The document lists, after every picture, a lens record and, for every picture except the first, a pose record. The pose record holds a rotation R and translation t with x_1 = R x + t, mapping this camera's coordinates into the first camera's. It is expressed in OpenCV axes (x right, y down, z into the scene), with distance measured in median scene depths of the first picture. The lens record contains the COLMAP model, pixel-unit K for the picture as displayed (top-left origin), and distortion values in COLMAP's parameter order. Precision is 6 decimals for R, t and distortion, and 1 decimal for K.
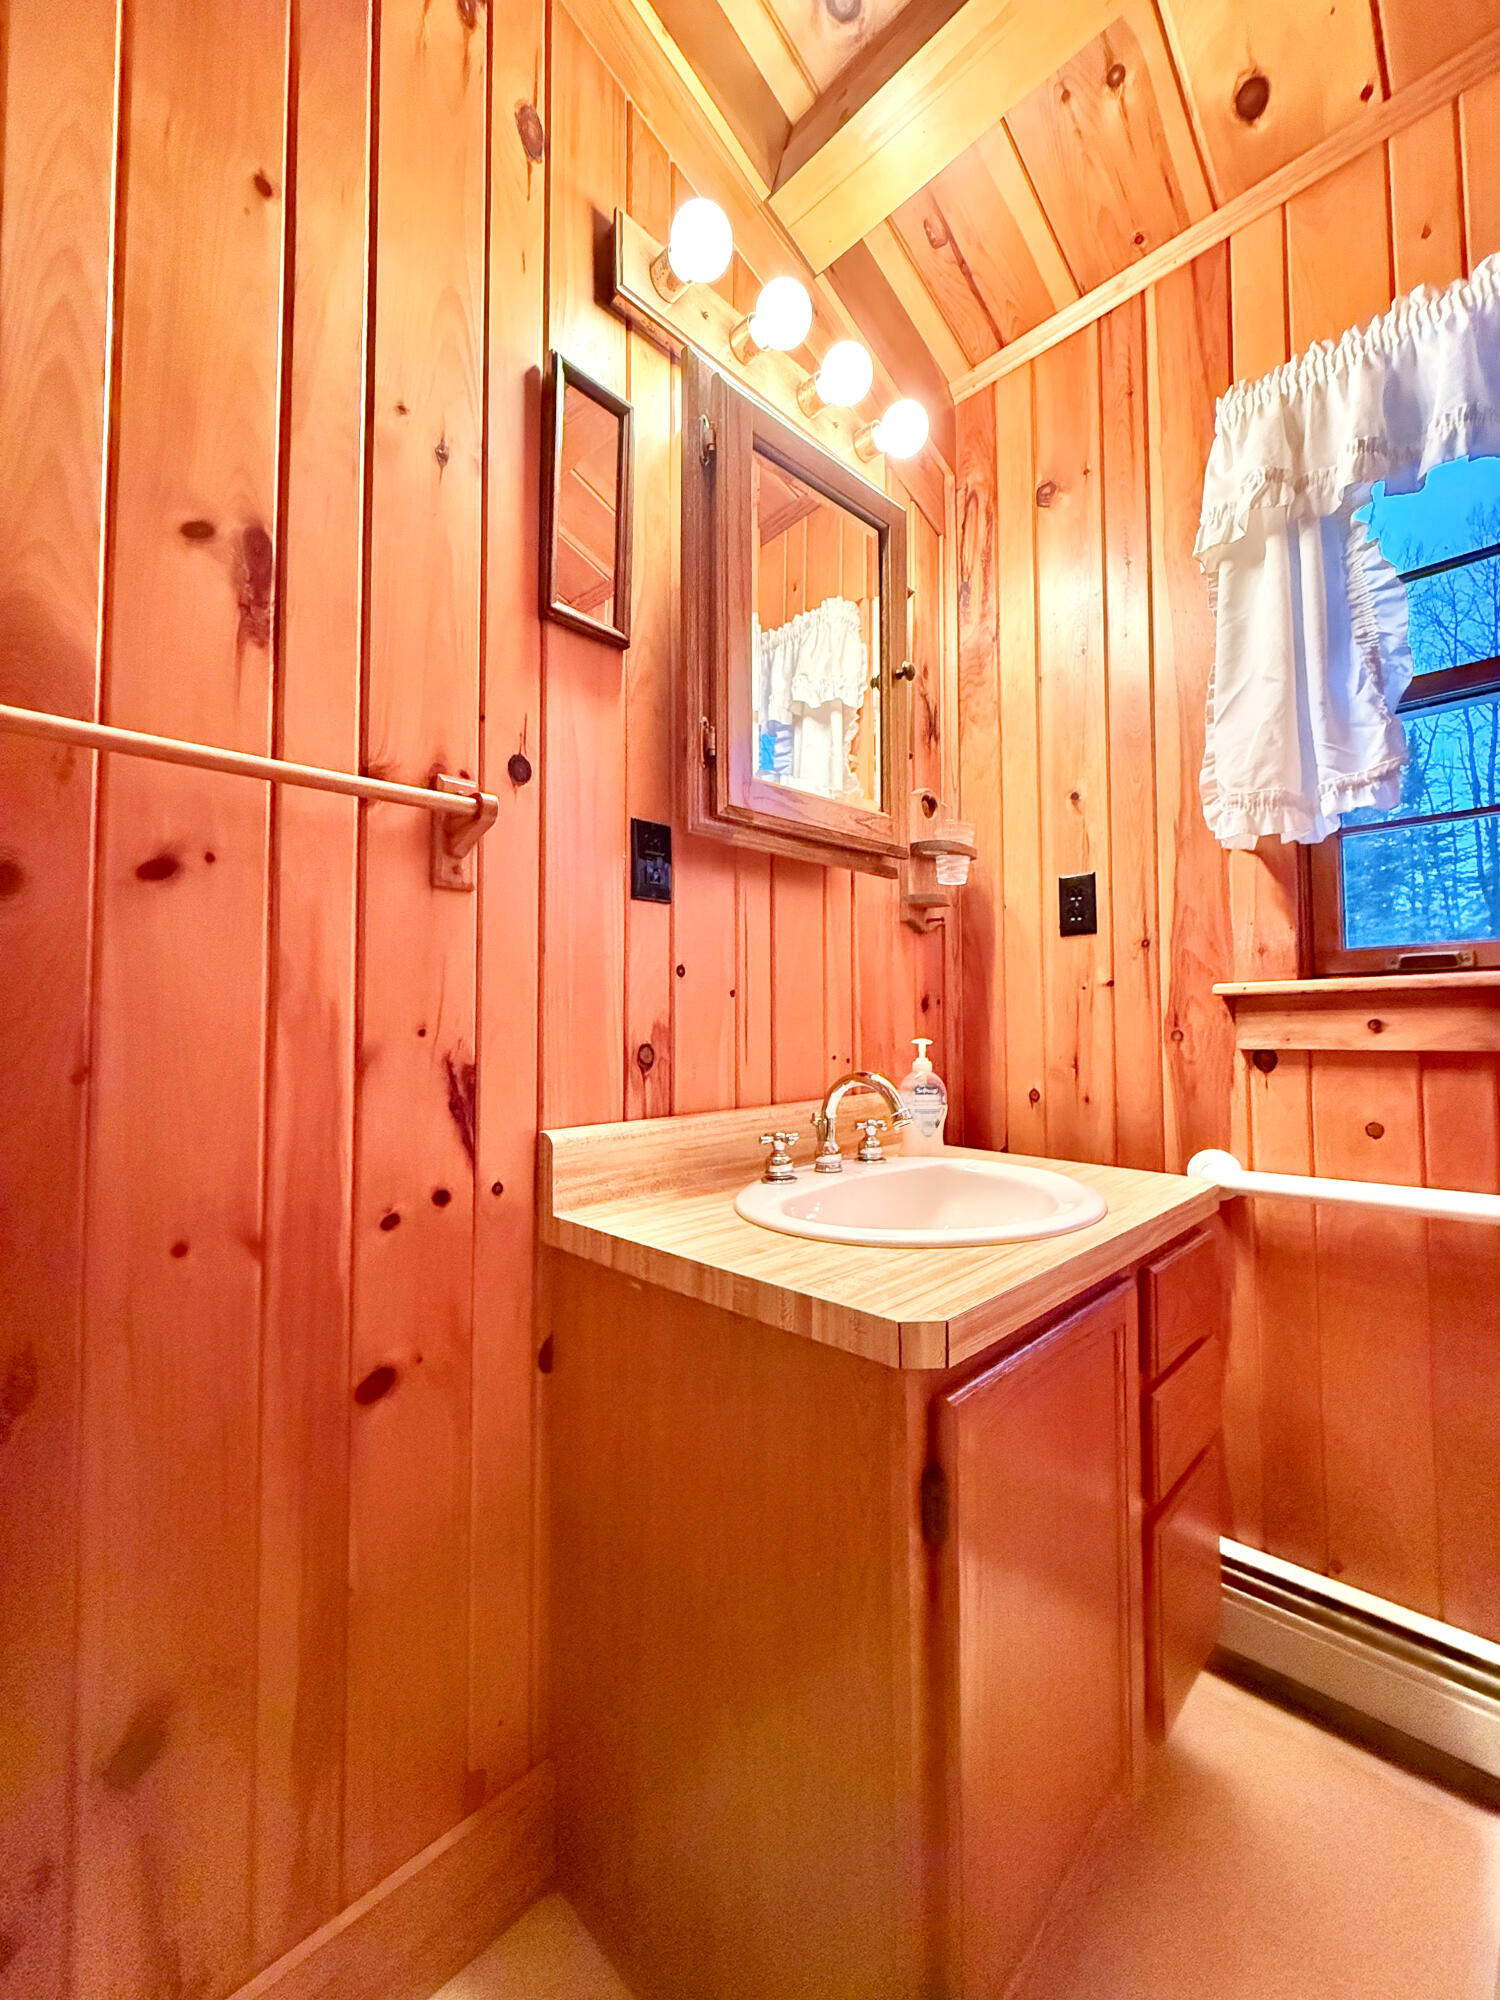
lens RADIAL K [[797.5, 0, 751.6], [0, 797.5, 996.6], [0, 0, 1]] dist [0.002382, -0.000209]
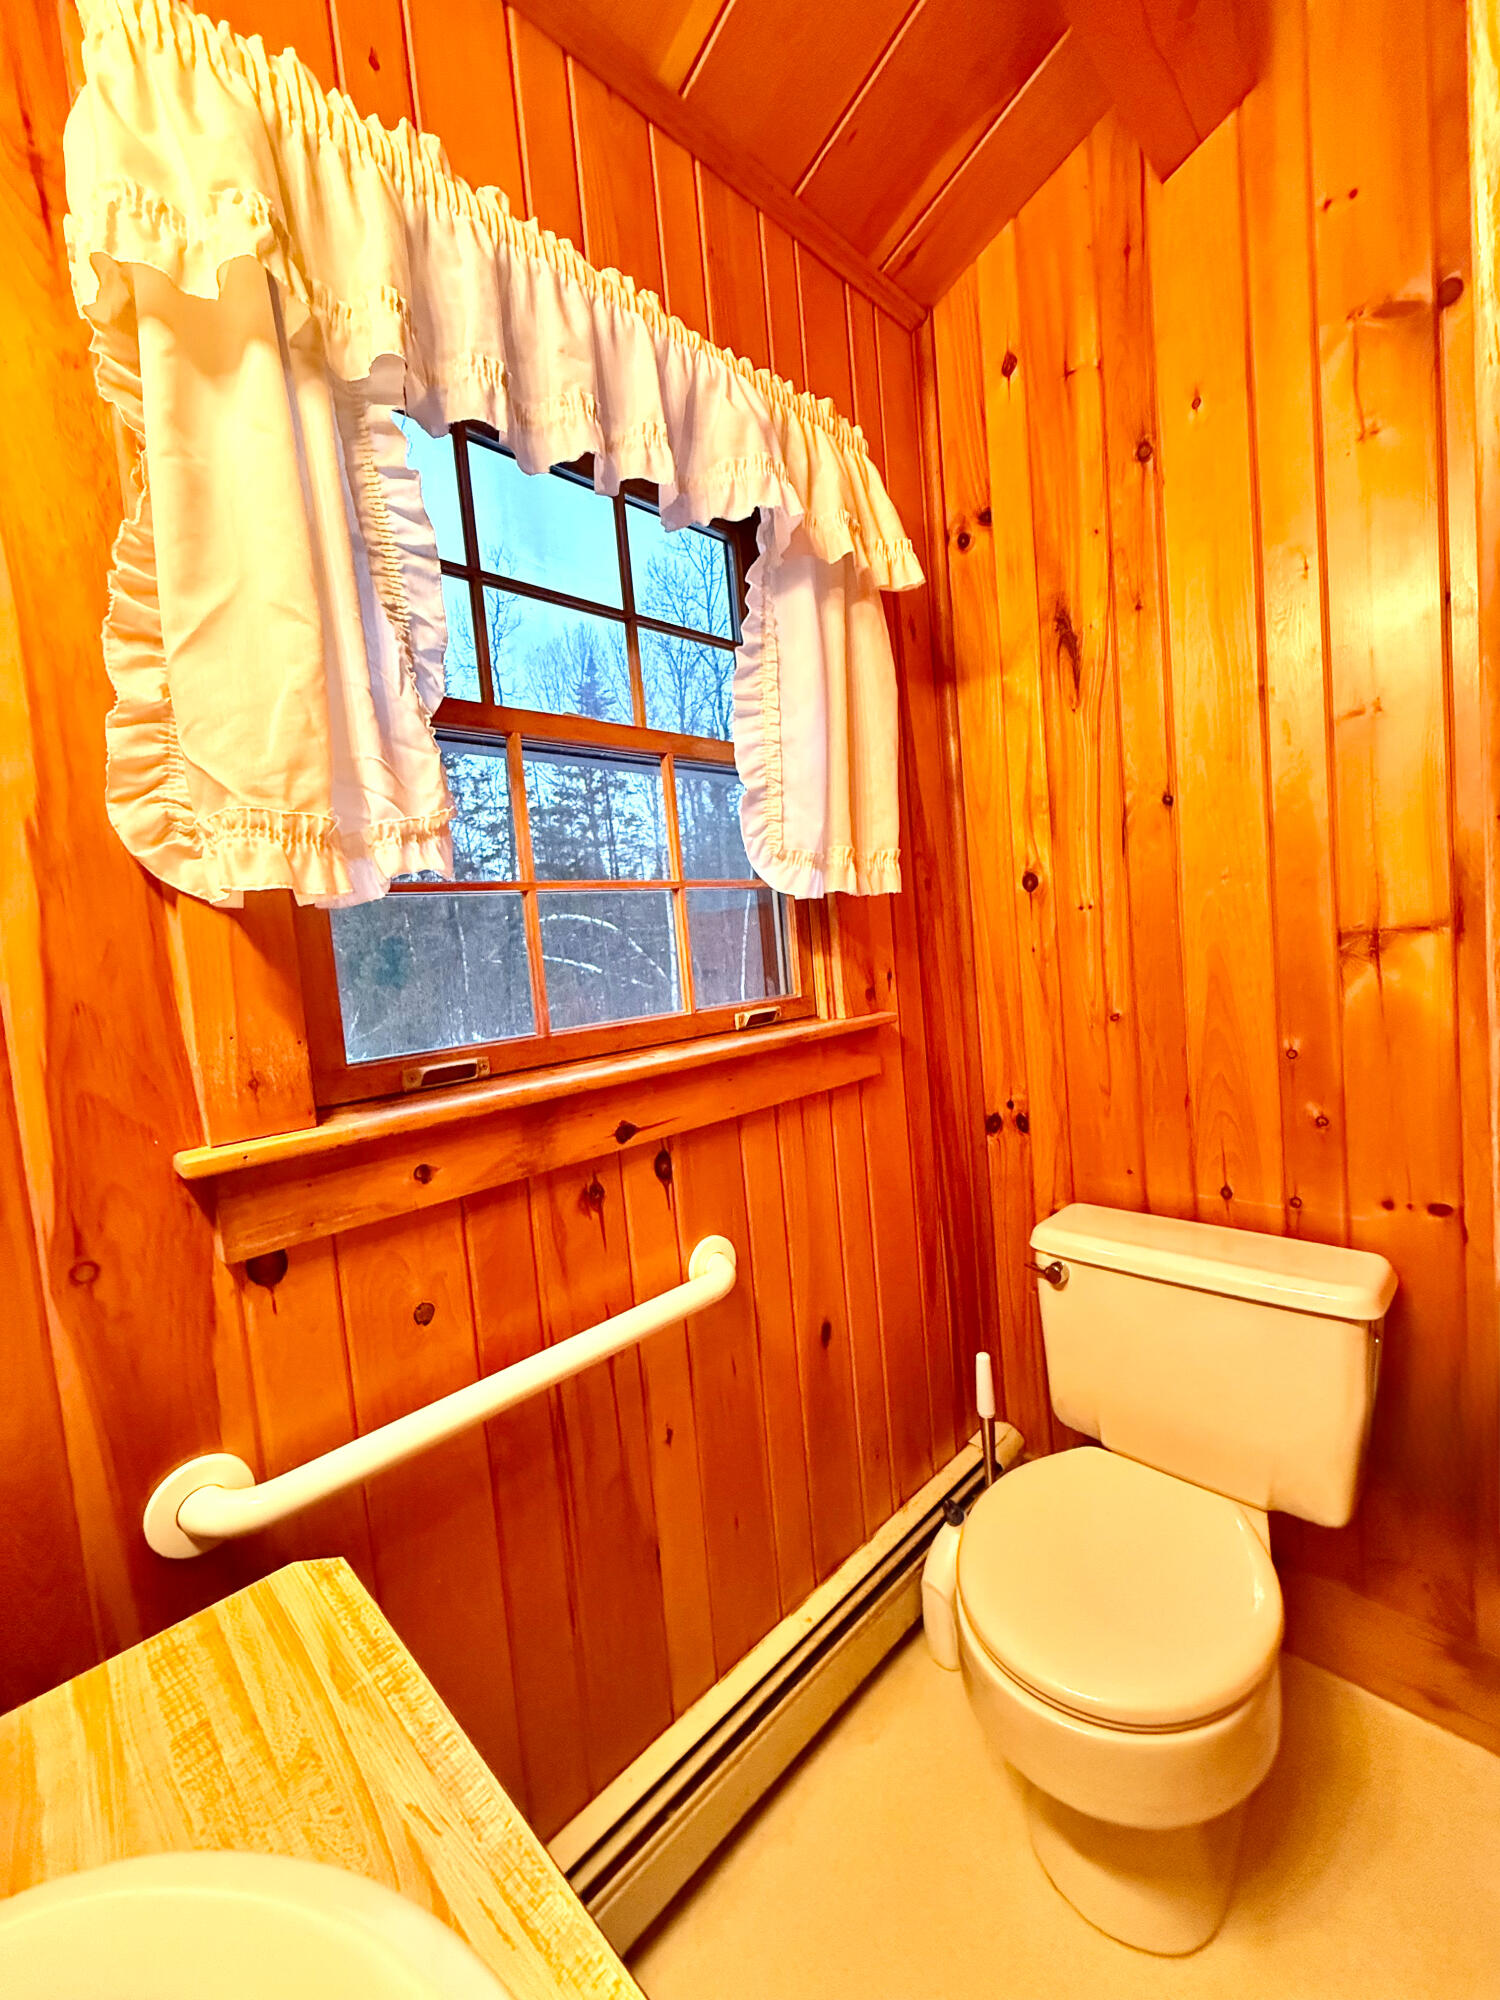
lens RADIAL K [[797.5, 0, 752.3], [0, 797.5, 1004.2], [0, 0, 1]] dist [0.002382, -0.000209]
pose [[0.023506, -0.066962, 0.997479, 0.079890], [0.042135, 0.996934, 0.065932, -0.141181], [-0.998835, 0.040479, 0.026256, 0.640222]]
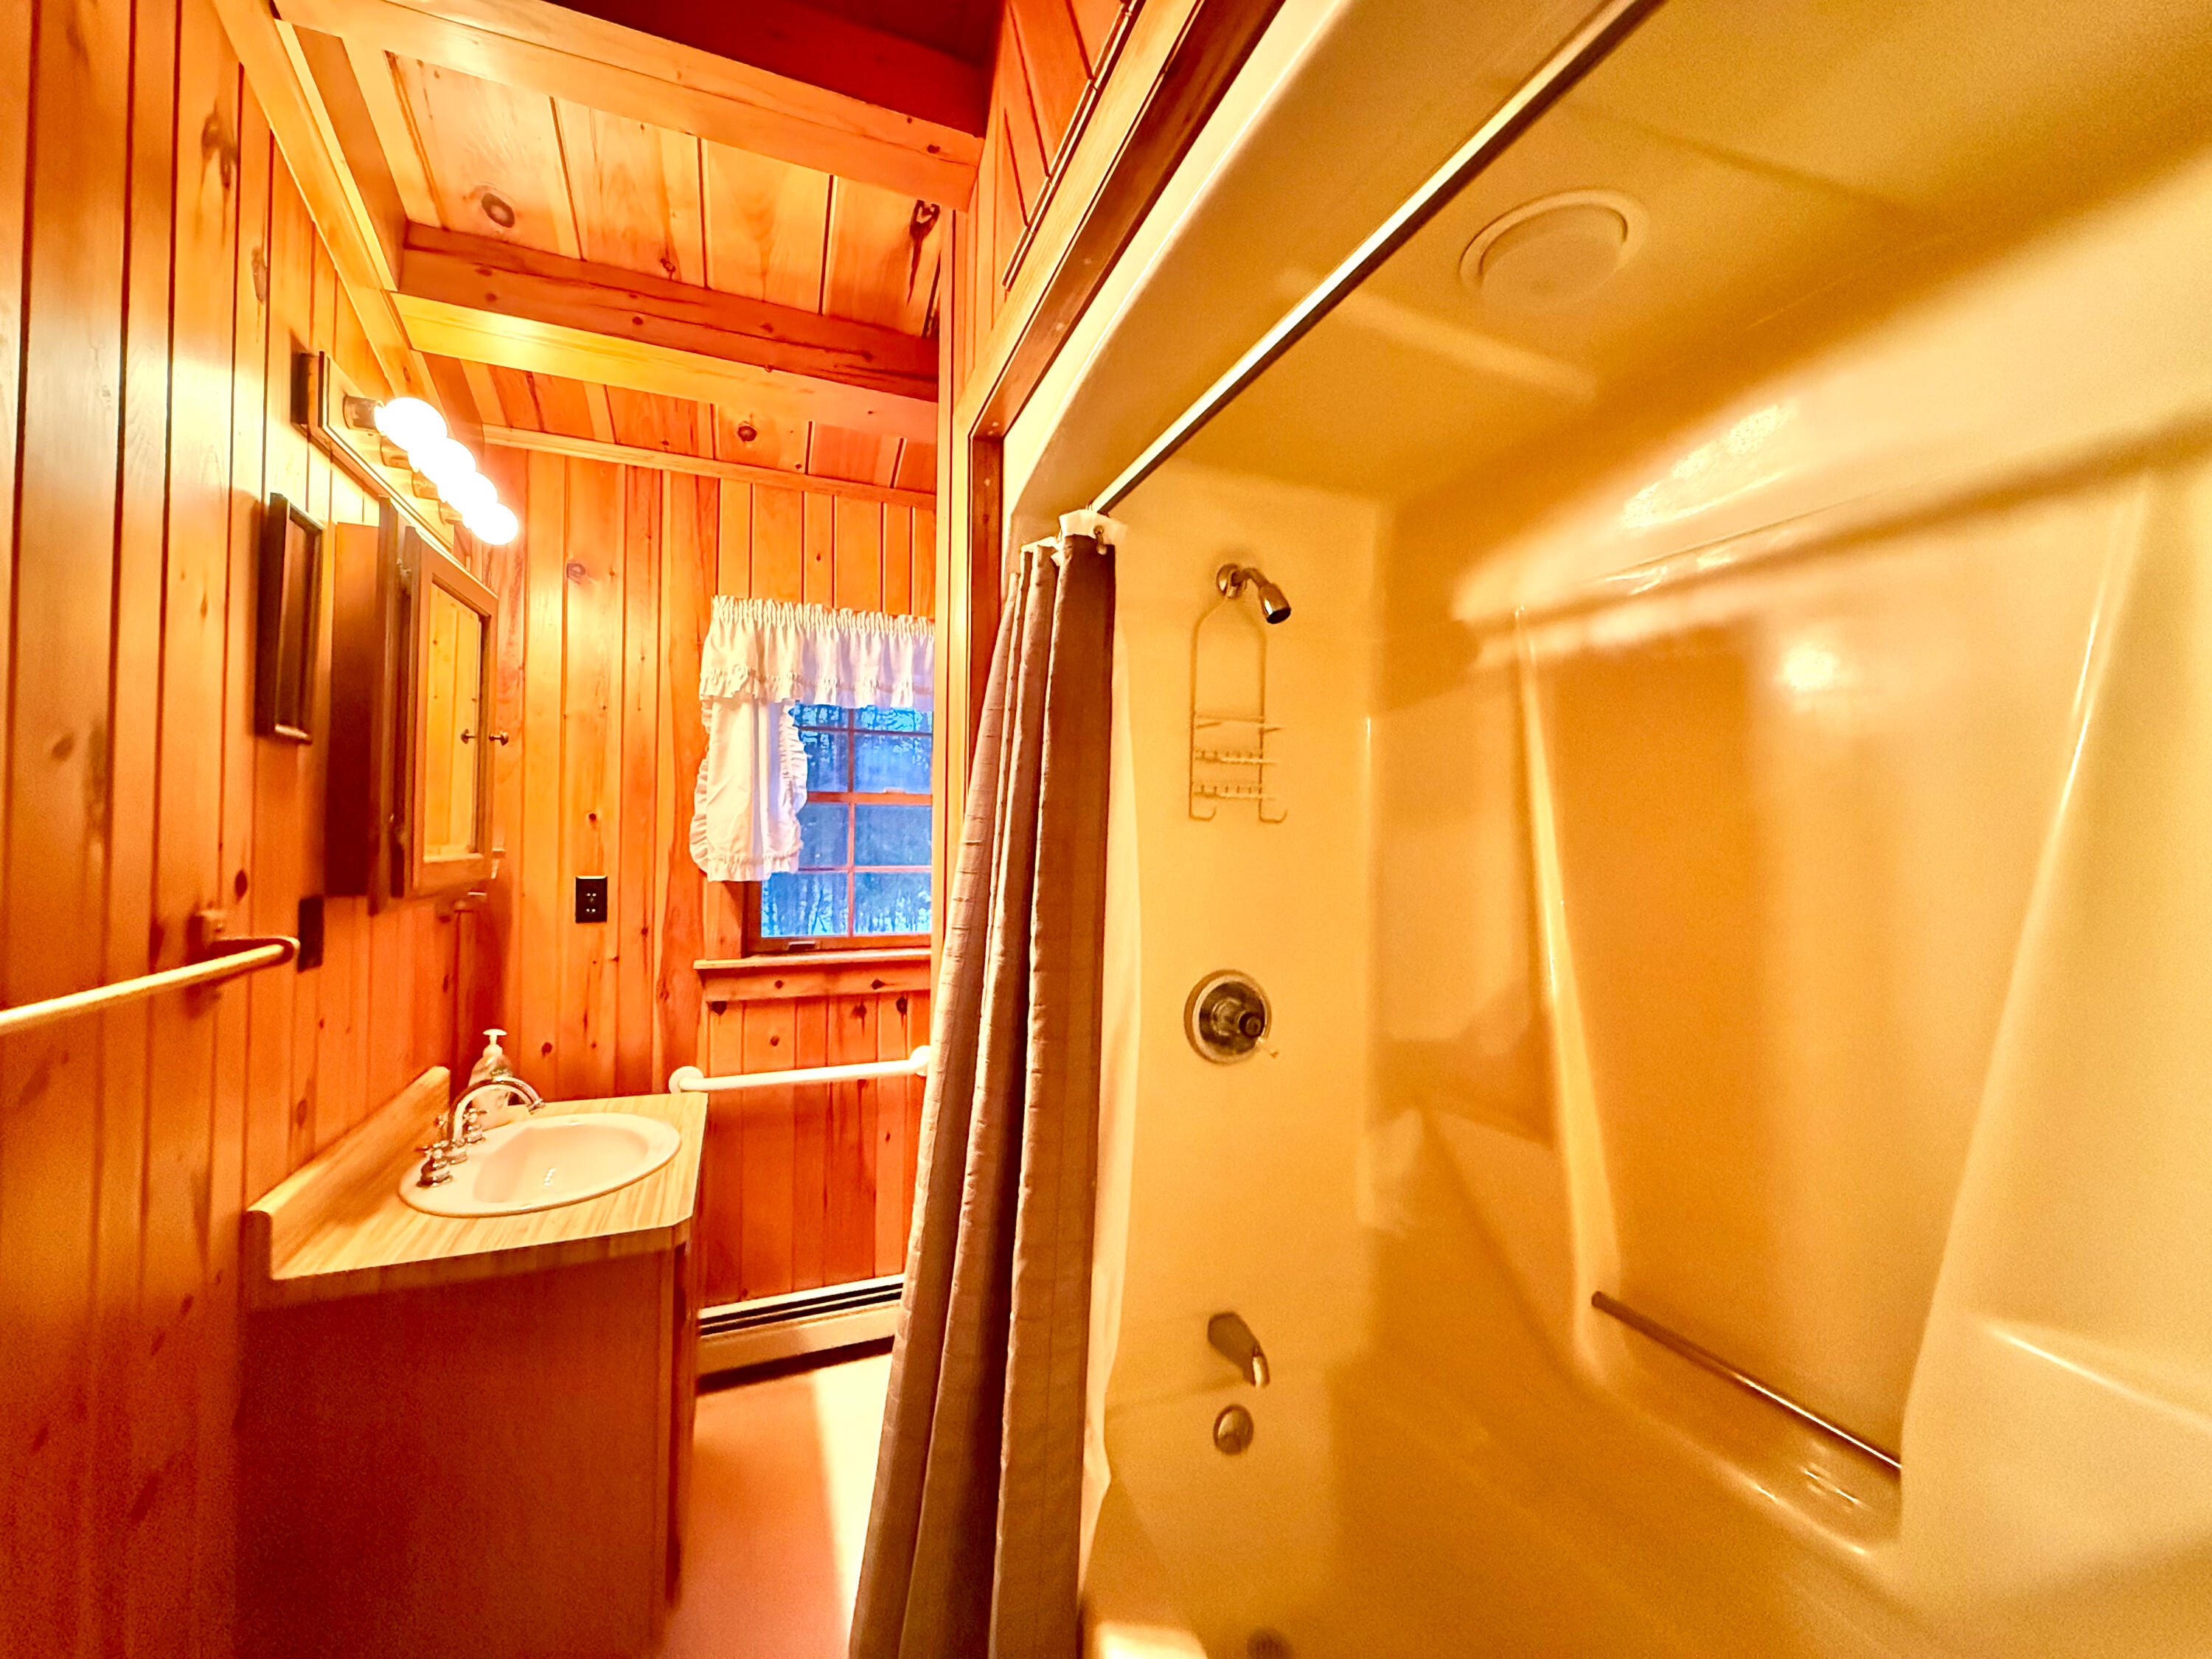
lens RADIAL K [[882.1, 0, 1097.1], [0, 882.1, 835.1], [0, 0, 1]] dist [0.002382, -0.000209]
pose [[0.403149, 0.018160, 0.914954, -0.722672], [-0.048722, 0.998811, 0.001644, -0.321315], [-0.913836, -0.045242, 0.403554, -0.428125]]
